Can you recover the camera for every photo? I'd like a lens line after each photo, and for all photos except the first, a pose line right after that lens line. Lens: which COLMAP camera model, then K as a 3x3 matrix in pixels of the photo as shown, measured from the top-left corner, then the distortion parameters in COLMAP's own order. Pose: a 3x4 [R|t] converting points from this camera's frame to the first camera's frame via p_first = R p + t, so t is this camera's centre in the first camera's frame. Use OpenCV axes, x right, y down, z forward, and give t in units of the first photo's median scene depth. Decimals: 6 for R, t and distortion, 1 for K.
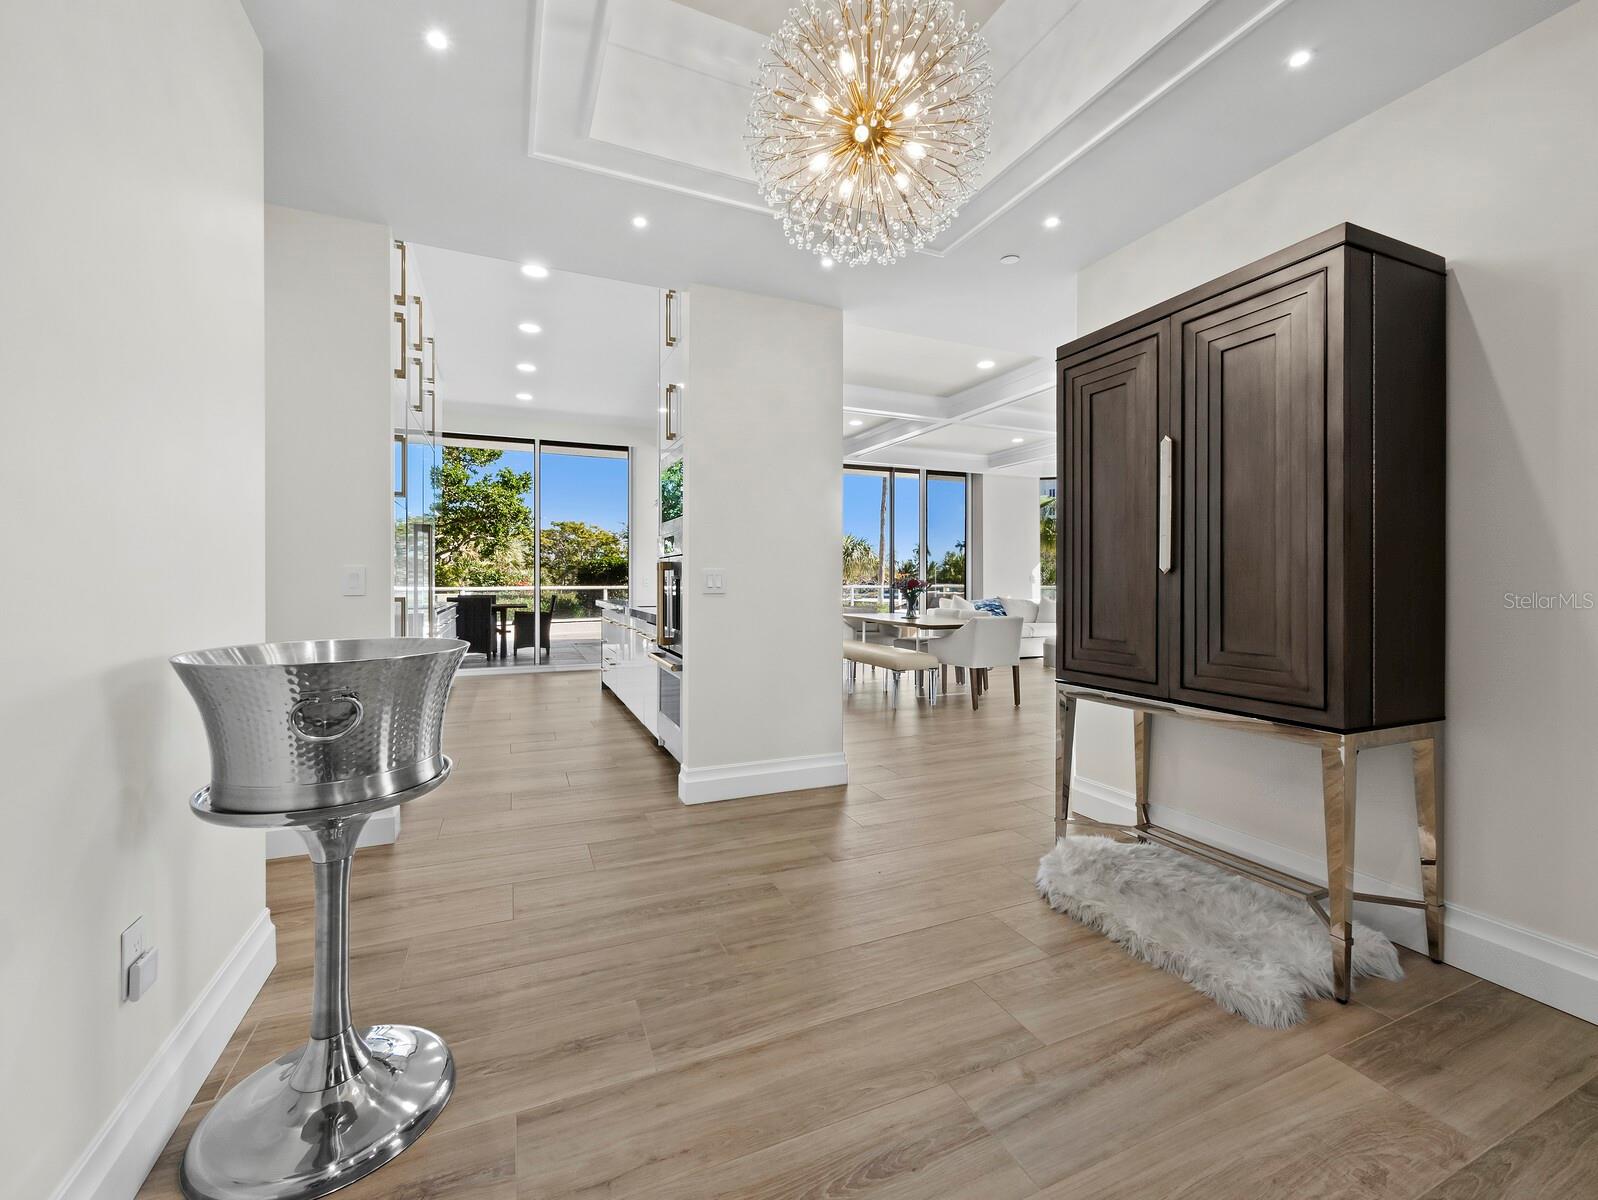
lens RADIAL K [[656.0, 0, 796.7], [0, 656.0, 576.7], [0, 0, 1]] dist [0.000463, 0.000047]
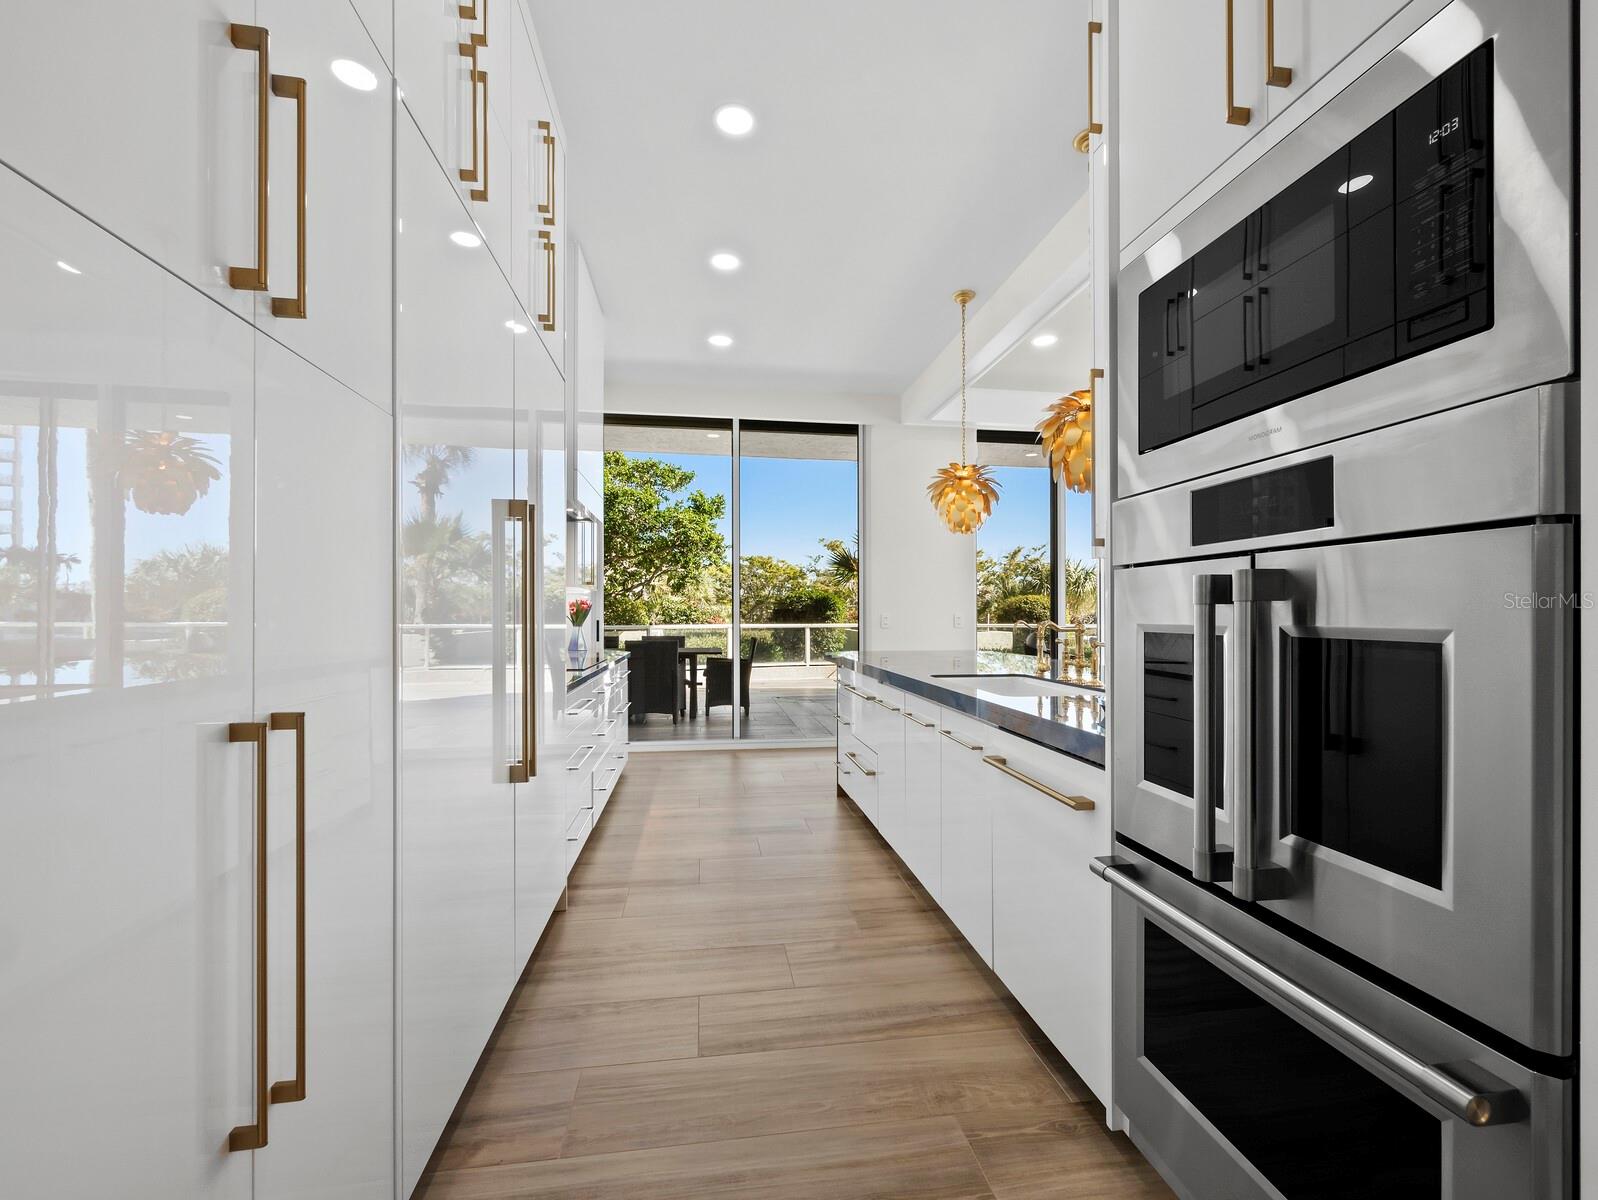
lens RADIAL K [[670.8, 0, 798.0], [0, 670.8, 613.0], [0, 0, 1]] dist [-0.000178, 0.000090]
pose [[0.963666, -0.000101, -0.267112, -0.070122], [0.000715, 0.999997, 0.002202, -0.001631], [0.267111, -0.002313, 0.963663, 0.162758]]
